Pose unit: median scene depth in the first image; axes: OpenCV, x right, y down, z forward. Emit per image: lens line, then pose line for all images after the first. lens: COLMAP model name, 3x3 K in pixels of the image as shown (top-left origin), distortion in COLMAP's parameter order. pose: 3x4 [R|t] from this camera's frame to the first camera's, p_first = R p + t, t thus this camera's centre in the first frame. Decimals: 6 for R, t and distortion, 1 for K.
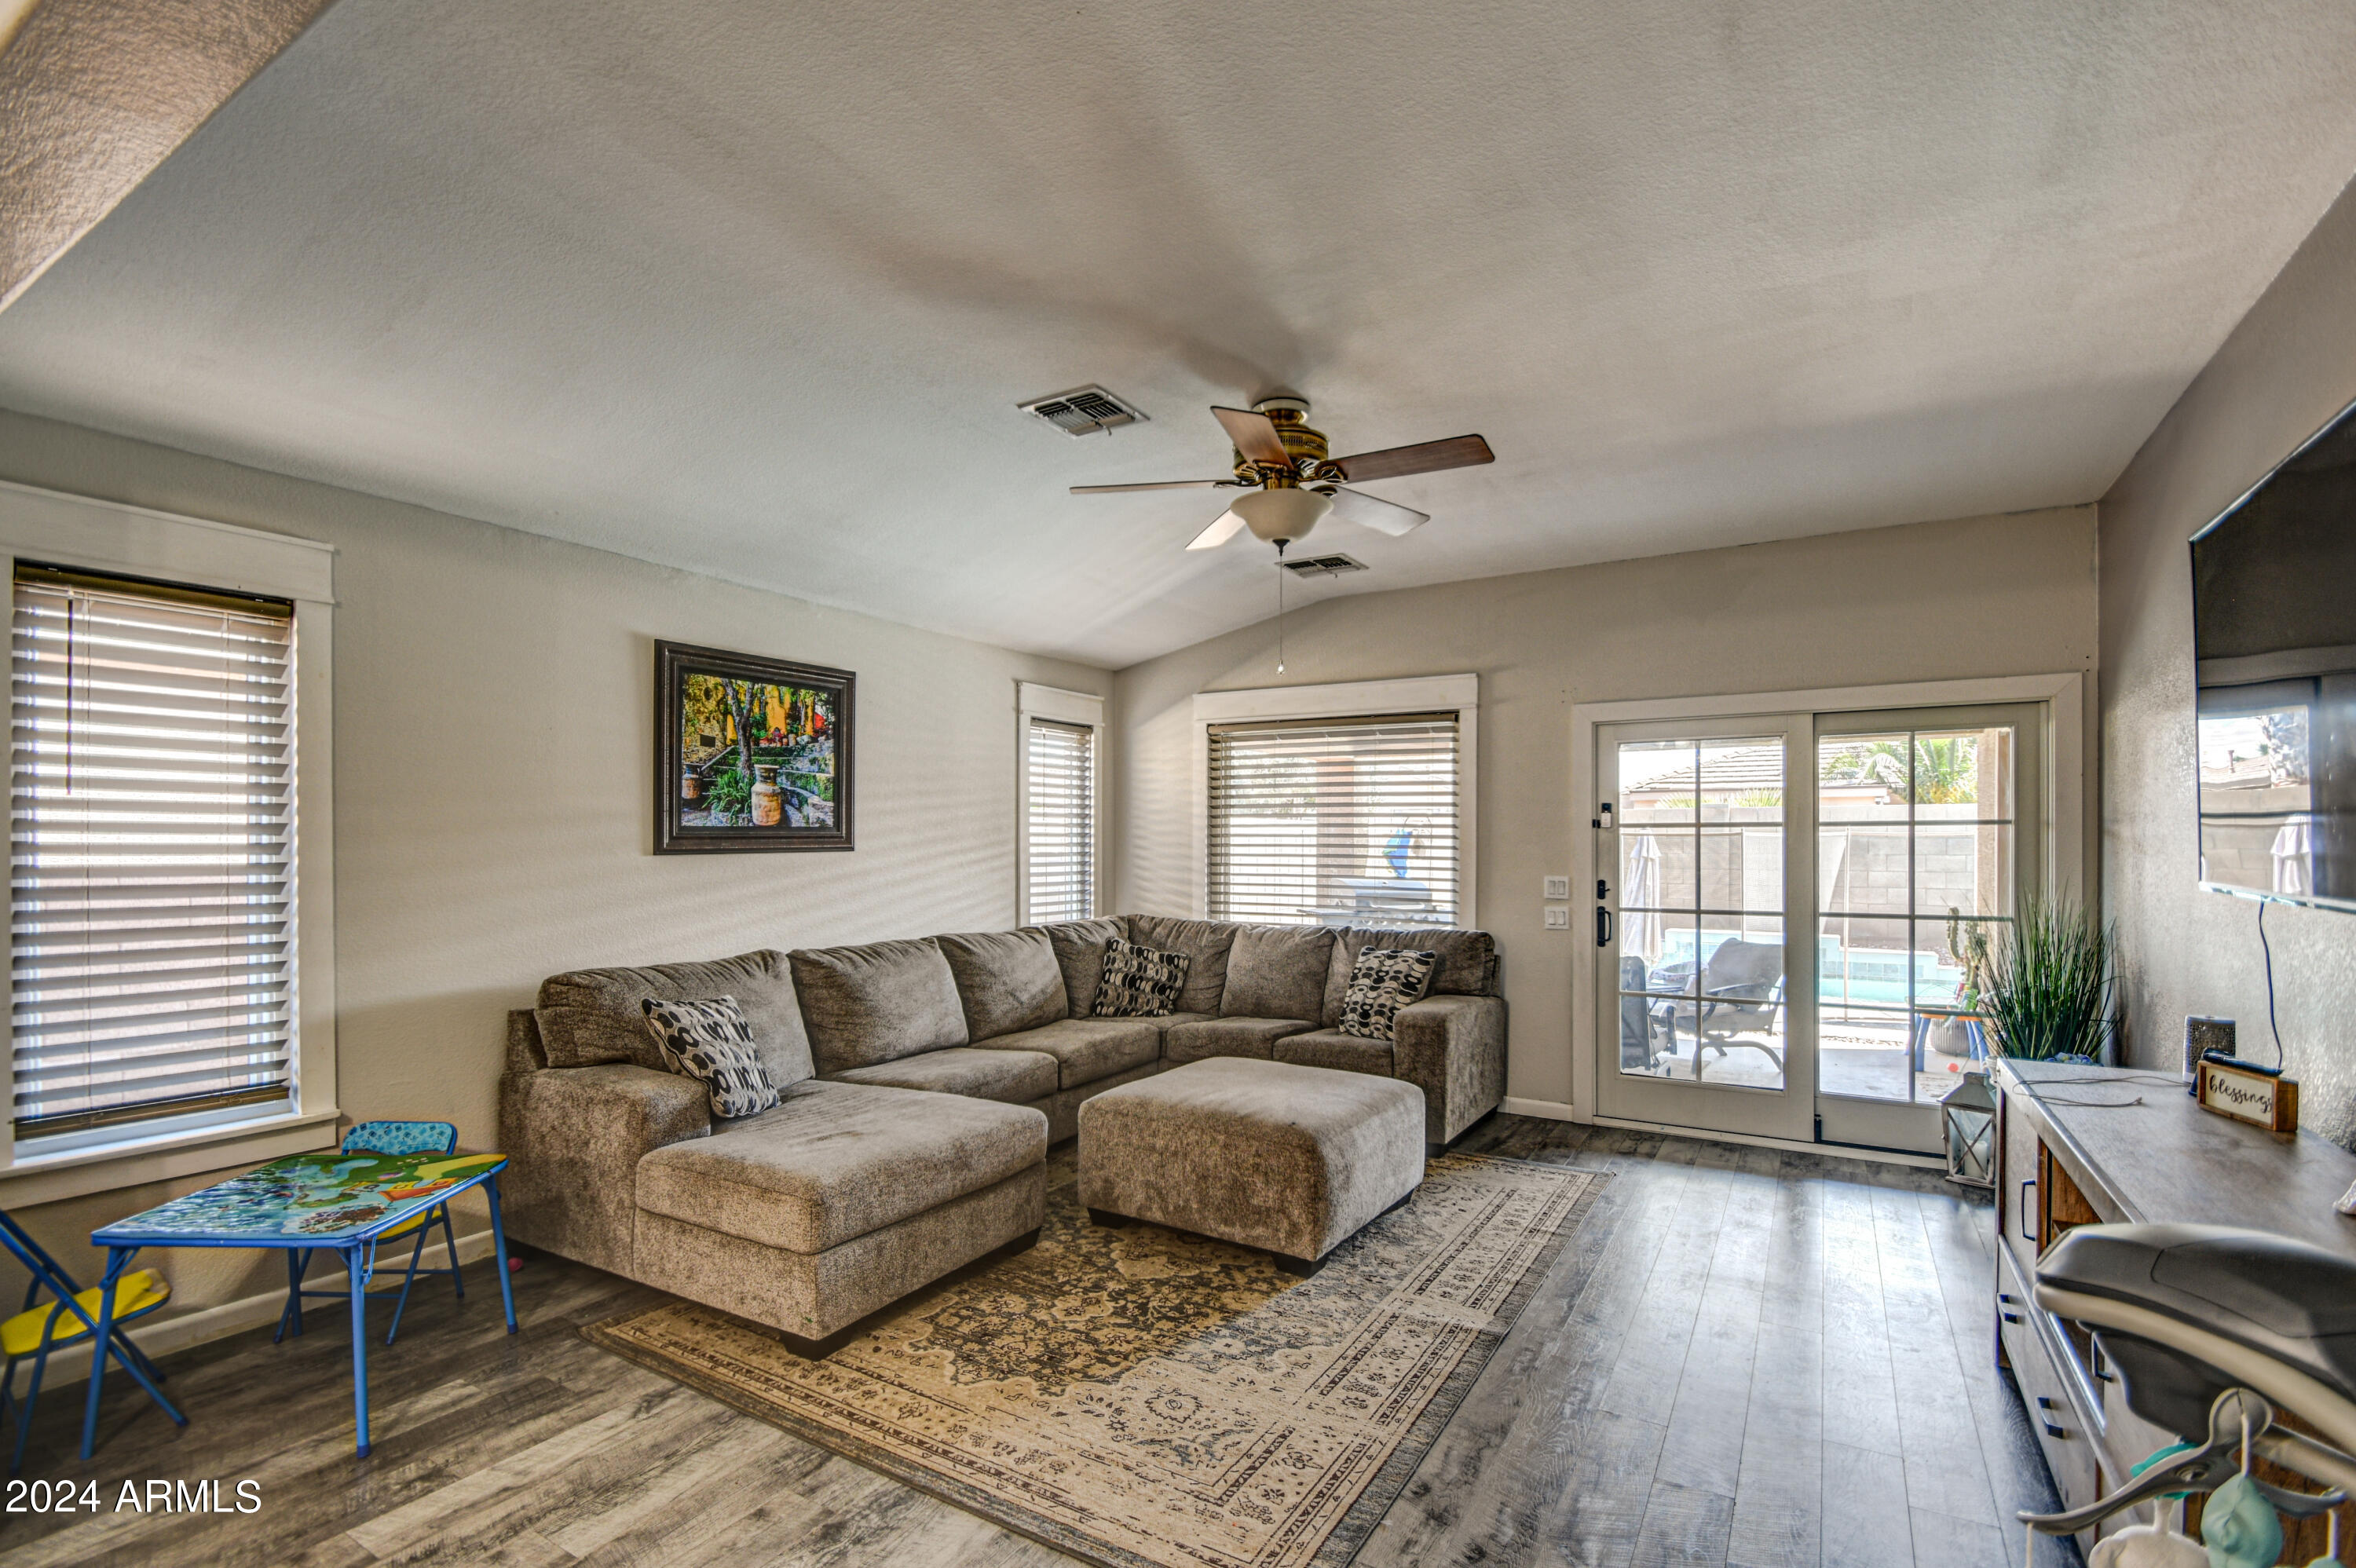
lens RADIAL K [[1081.7, 0, 1152.4], [0, 1081.7, 850.6], [0, 0, 1]] dist [-0.002657, -0.000342]
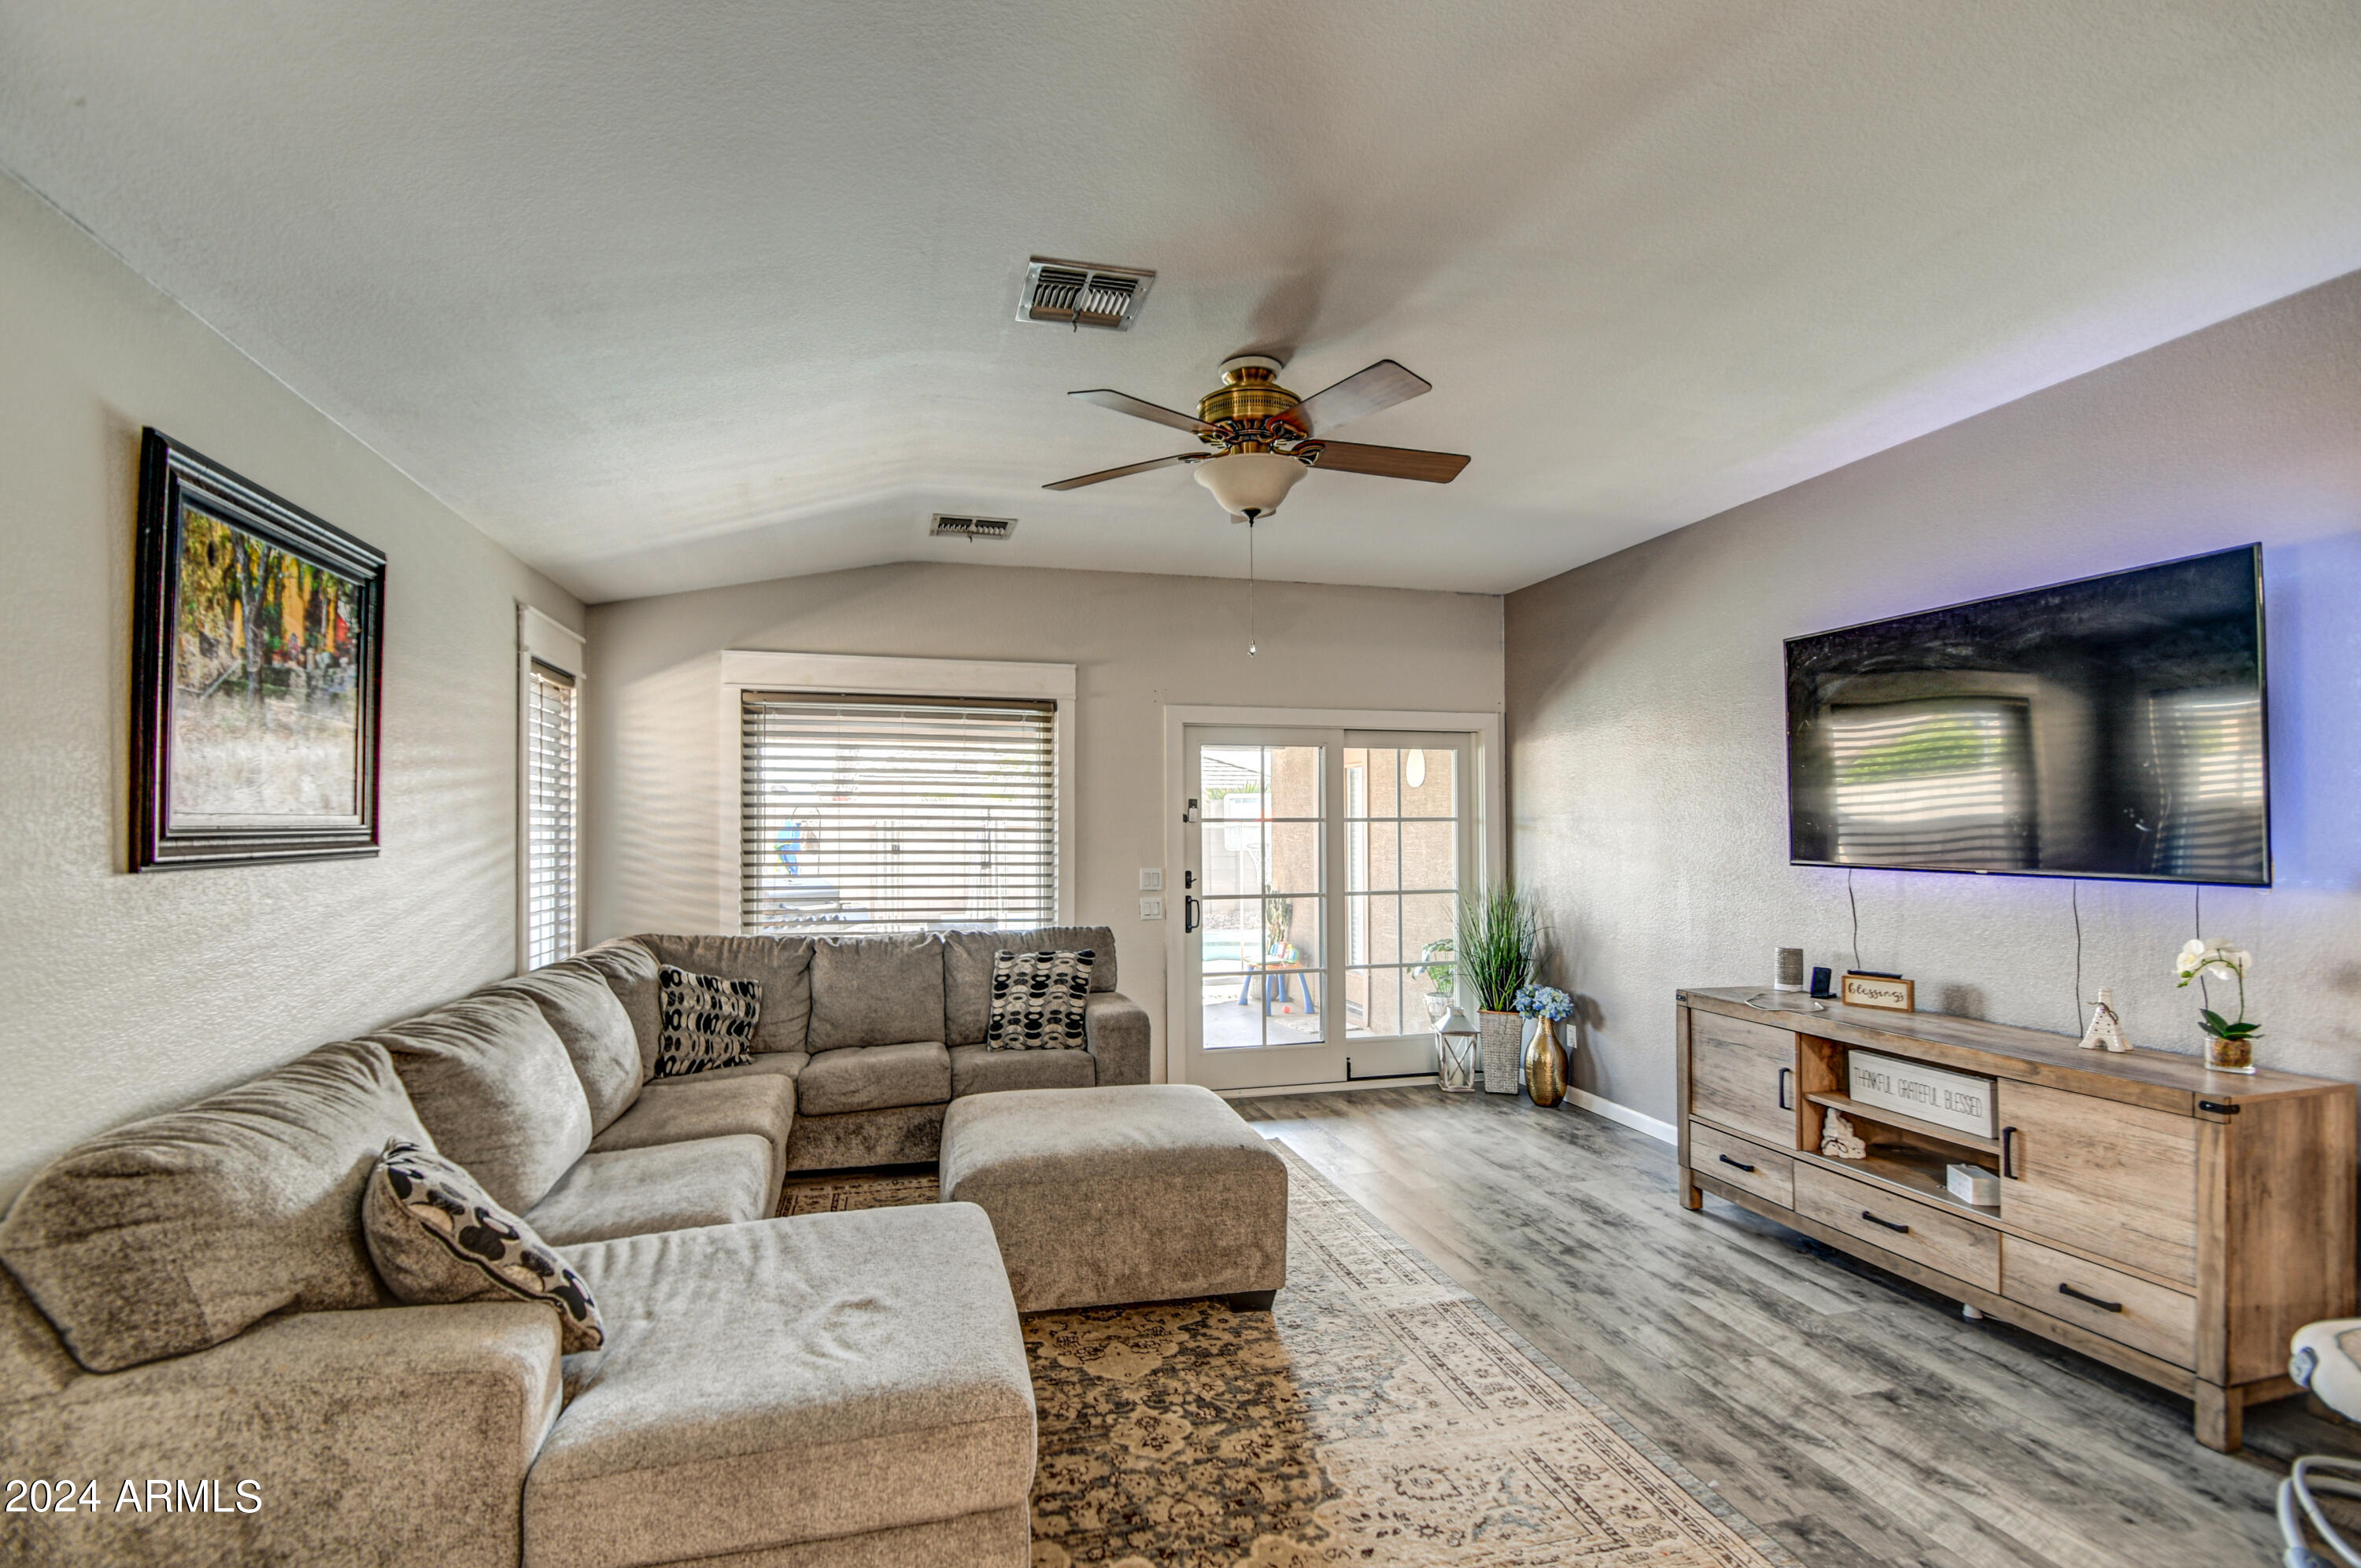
lens RADIAL K [[1094.7, 0, 1176.1], [0, 1094.7, 812.7], [0, 0, 1]] dist [-0.005765, -0.001079]
pose [[0.691973, 0.010410, 0.721848, -0.429043], [0.008712, 0.999703, -0.022769, -0.006363], [-0.721871, 0.022044, 0.691677, 0.292903]]
